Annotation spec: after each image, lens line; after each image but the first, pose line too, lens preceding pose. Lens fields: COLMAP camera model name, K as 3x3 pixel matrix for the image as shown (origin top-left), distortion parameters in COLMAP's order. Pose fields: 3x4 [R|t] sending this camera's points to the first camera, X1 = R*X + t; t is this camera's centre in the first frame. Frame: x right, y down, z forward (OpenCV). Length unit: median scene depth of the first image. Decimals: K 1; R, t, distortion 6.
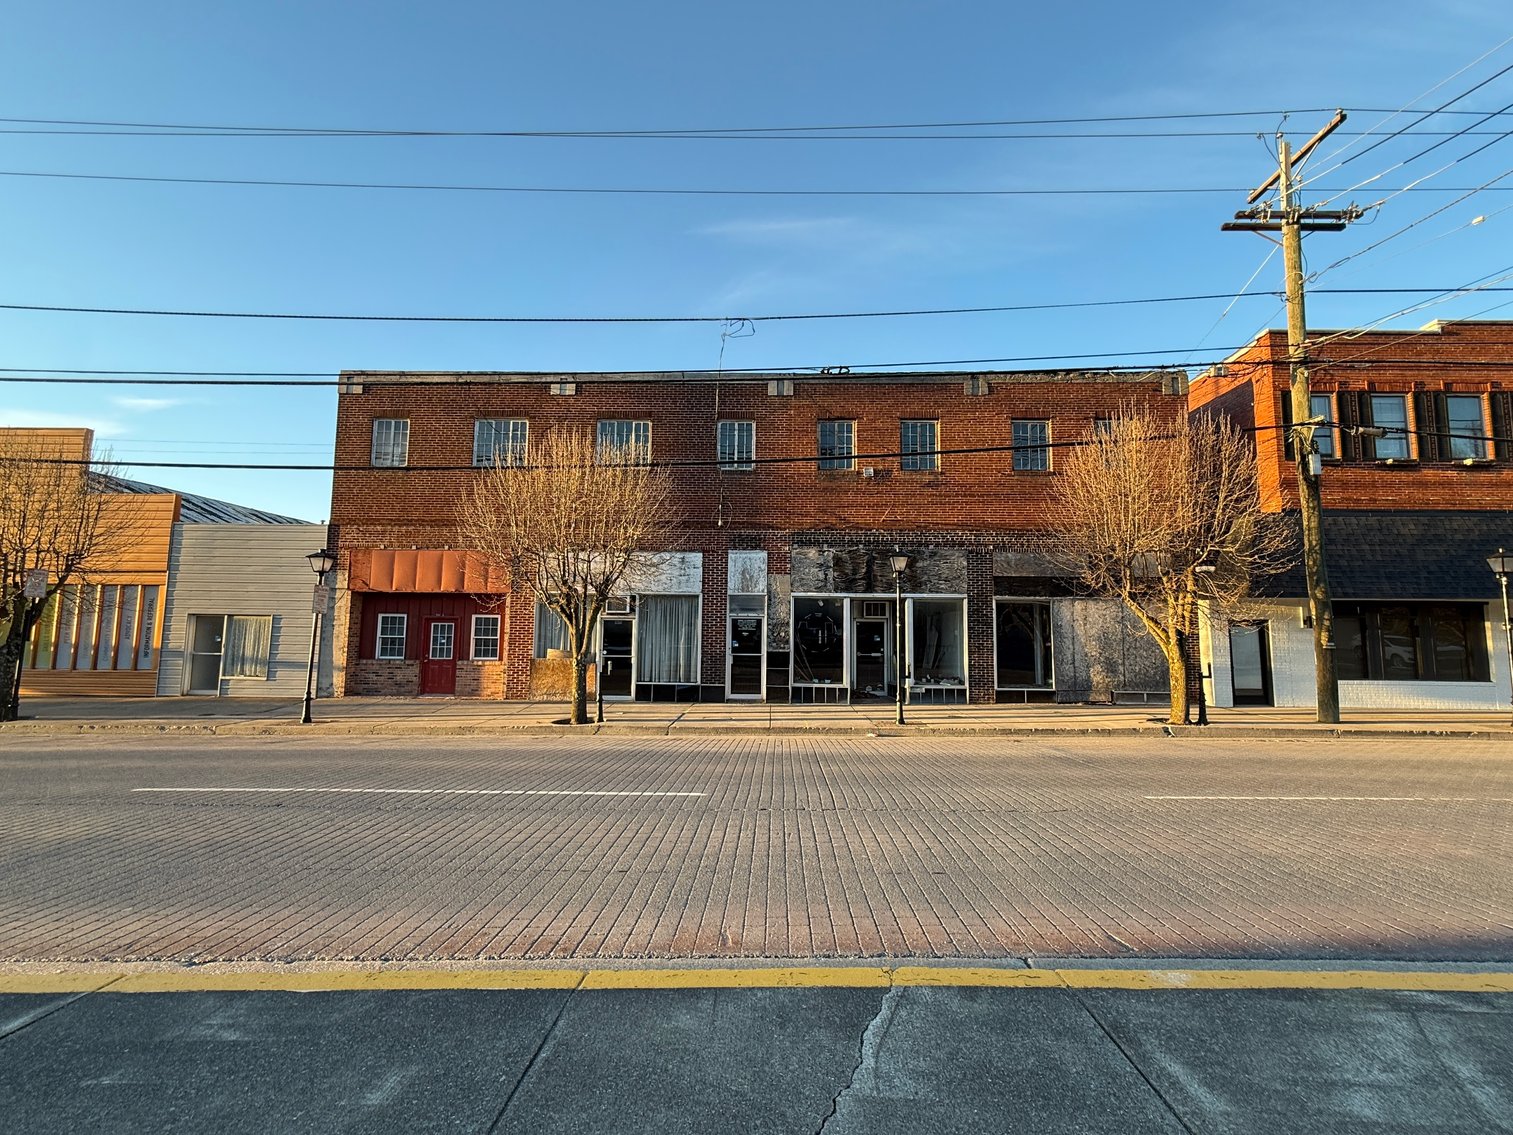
lens RADIAL K [[600.2, 0, 764.2], [0, 600.2, 574.8], [0, 0, 1]] dist [0.003007, -0.000111]
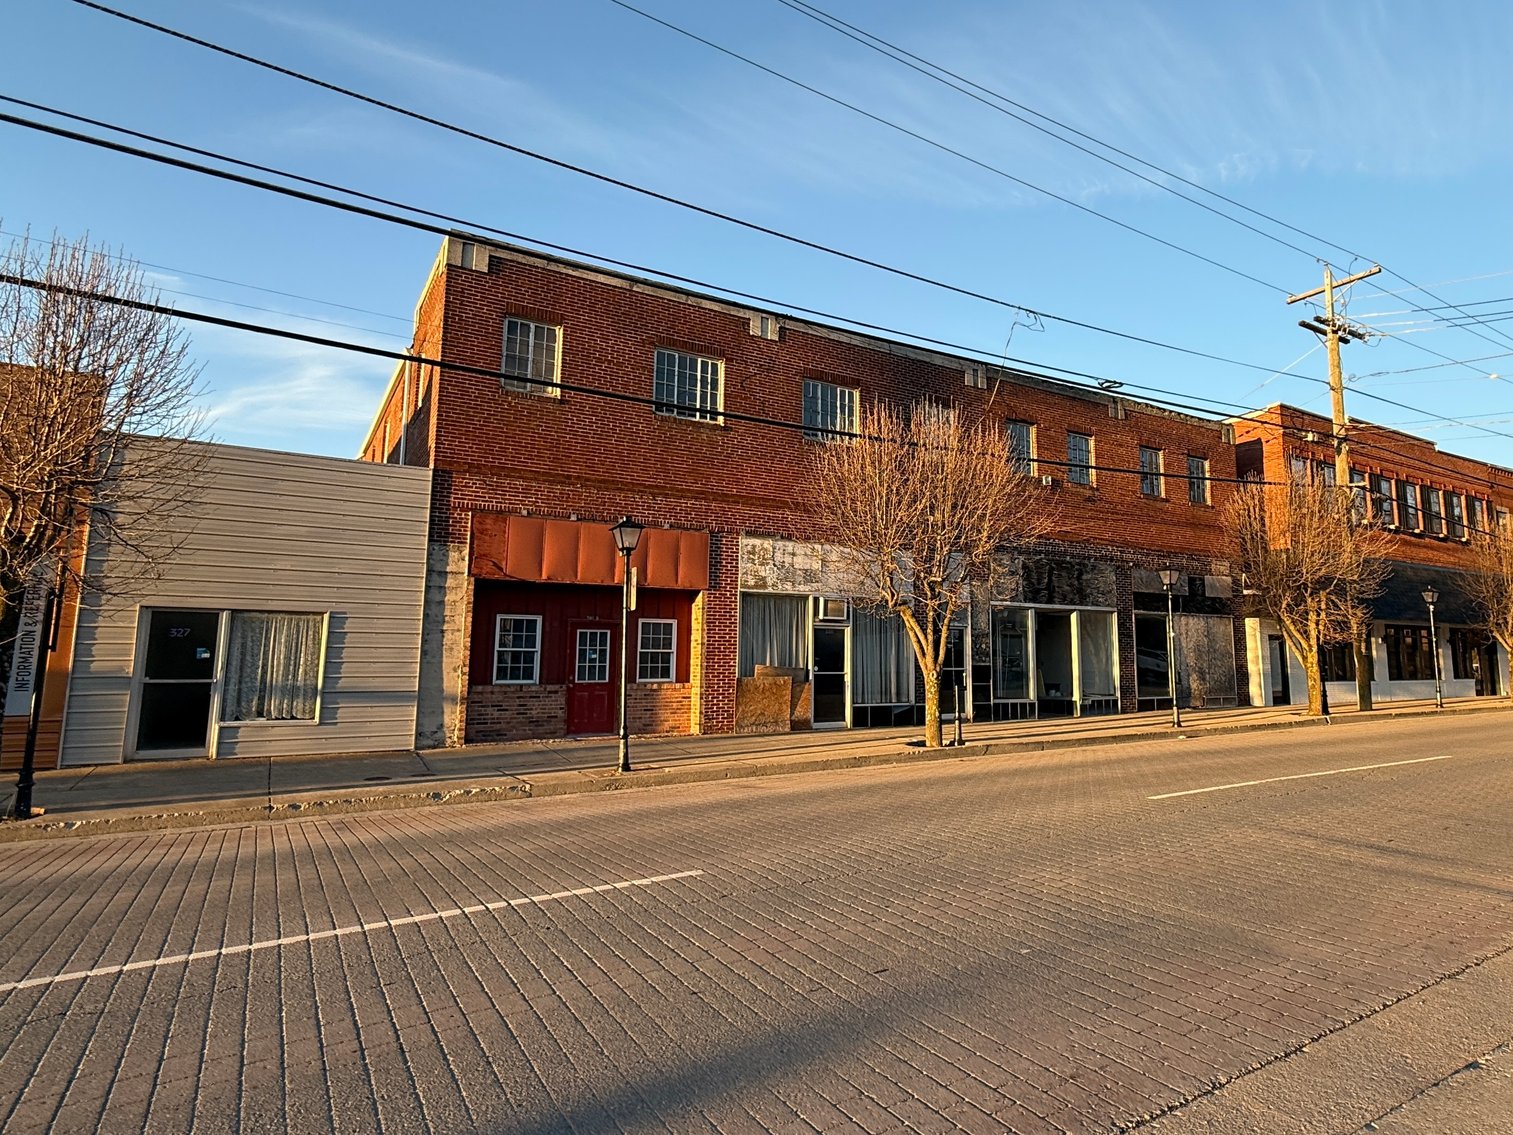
lens RADIAL K [[820.9, 0, 761.3], [0, 820.9, 558.8], [0, 0, 1]] dist [0.001924, 0.000822]
pose [[0.852305, 0.057448, 0.519880, -0.910017], [-0.042979, 0.998281, -0.039853, 0.029873], [-0.521276, 0.011623, 0.853309, 0.102848]]
